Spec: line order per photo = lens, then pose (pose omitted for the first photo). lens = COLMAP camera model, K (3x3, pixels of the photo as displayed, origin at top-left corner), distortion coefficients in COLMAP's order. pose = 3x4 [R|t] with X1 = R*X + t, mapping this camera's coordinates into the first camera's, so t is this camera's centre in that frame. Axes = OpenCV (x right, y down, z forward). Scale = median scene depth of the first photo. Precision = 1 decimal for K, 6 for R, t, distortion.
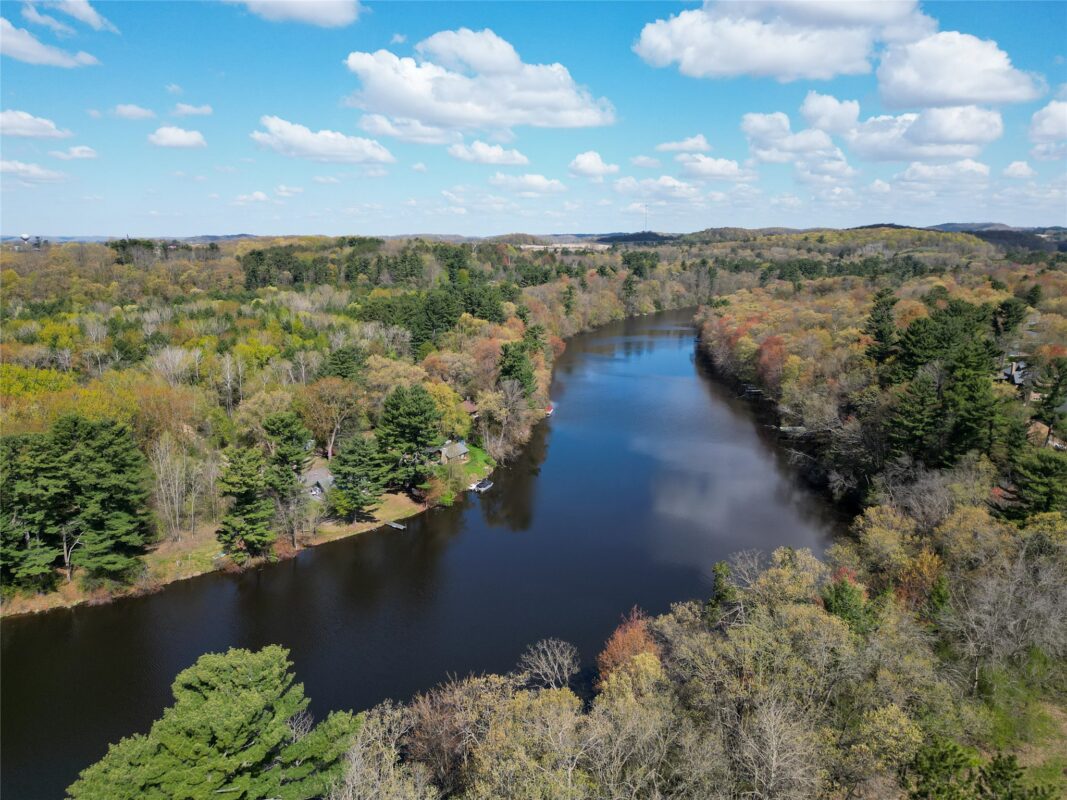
lens RADIAL K [[753.9, 0, 520.3], [0, 753.9, 403.8], [0, 0, 1]] dist [0.139381, -0.147263]
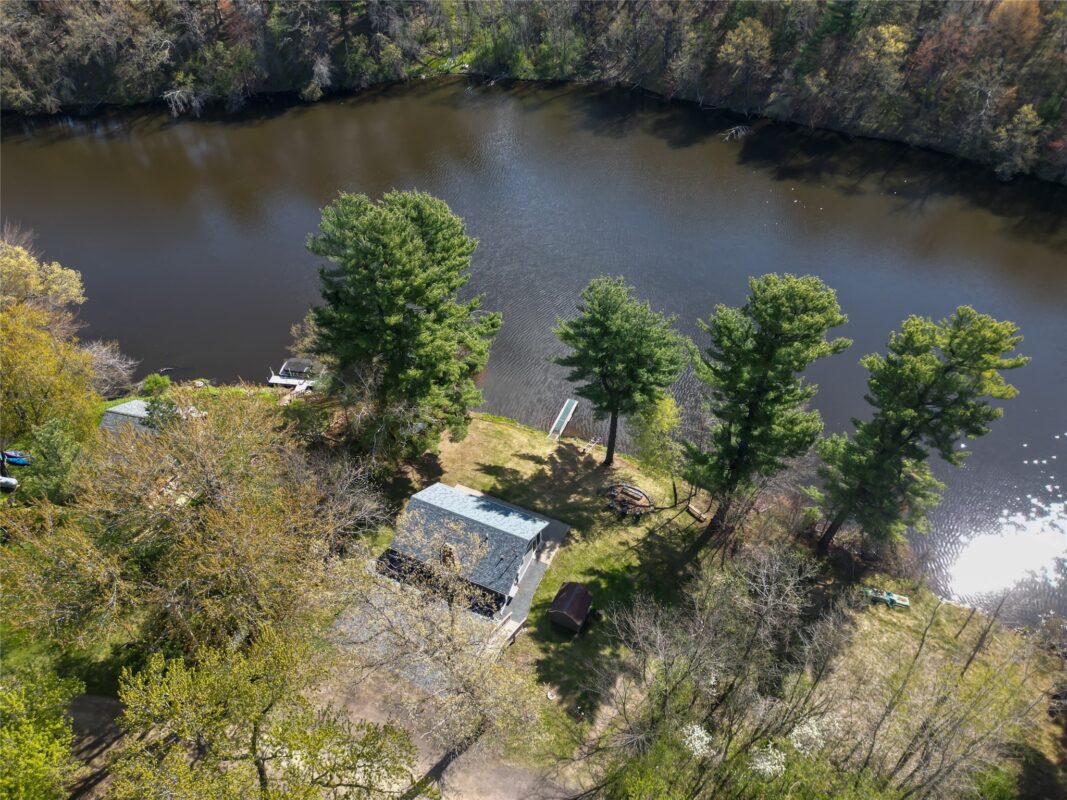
lens RADIAL K [[740.7, 0, 530.6], [0, 740.7, 404.9], [0, 0, 1]] dist [0.102197, -0.093955]
pose [[-0.339417, -0.628942, 0.699448, -0.157249], [0.220246, 0.669782, 0.709144, -0.063165], [-0.914488, 0.394746, -0.088813, 0.336250]]
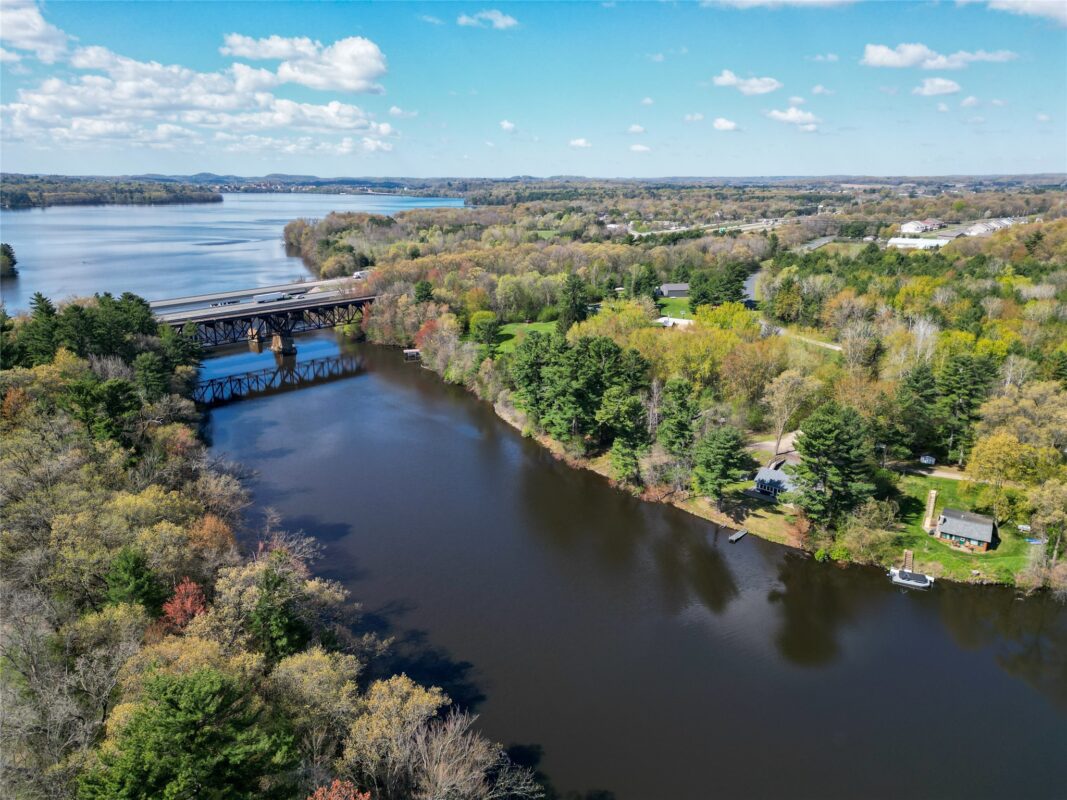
lens RADIAL K [[731.5, 0, 514.5], [0, 731.5, 399.5], [0, 0, 1]] dist [0.005528, -0.001856]
pose [[0.014296, 0.289519, -0.957066, 0.202510], [-0.209447, 0.936796, 0.280259, -0.059610], [0.977716, 0.196448, 0.074031, 0.201206]]
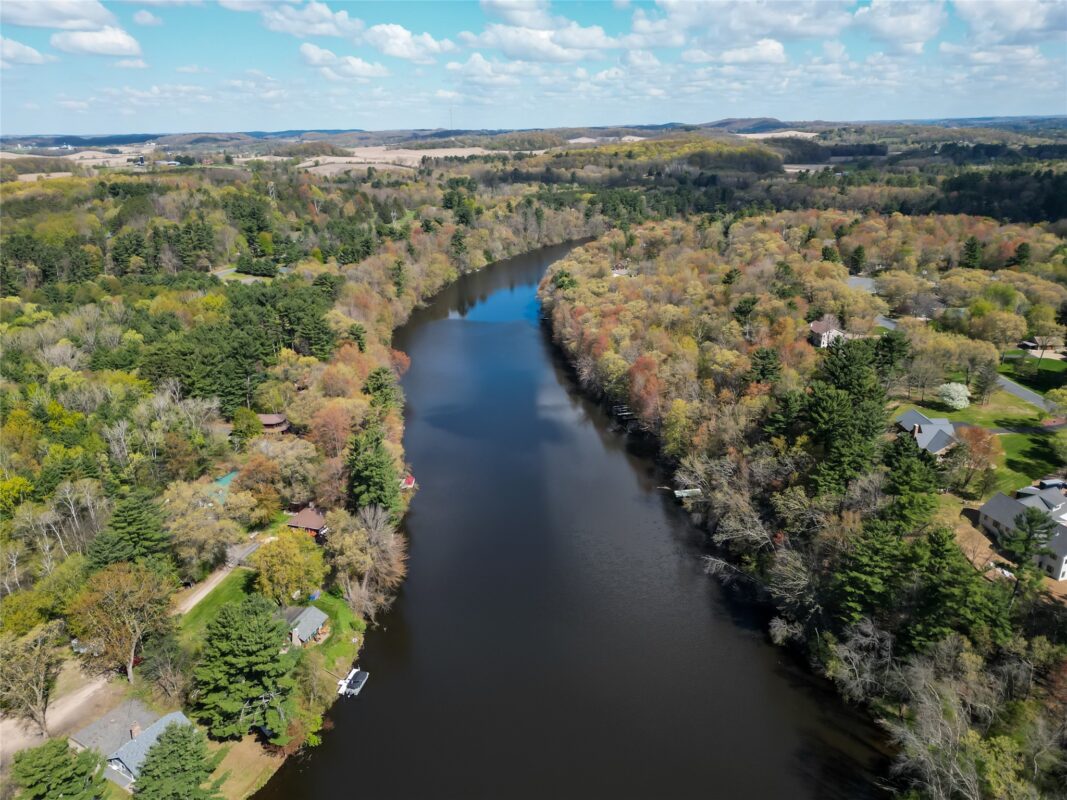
lens RADIAL K [[753.9, 0, 520.3], [0, 753.9, 403.8], [0, 0, 1]] dist [0.139381, -0.147263]
pose [[0.968810, -0.104318, 0.224777, -0.012518], [0.074951, 0.987944, 0.135455, -0.095540], [-0.236198, -0.114383, 0.964949, 0.088381]]
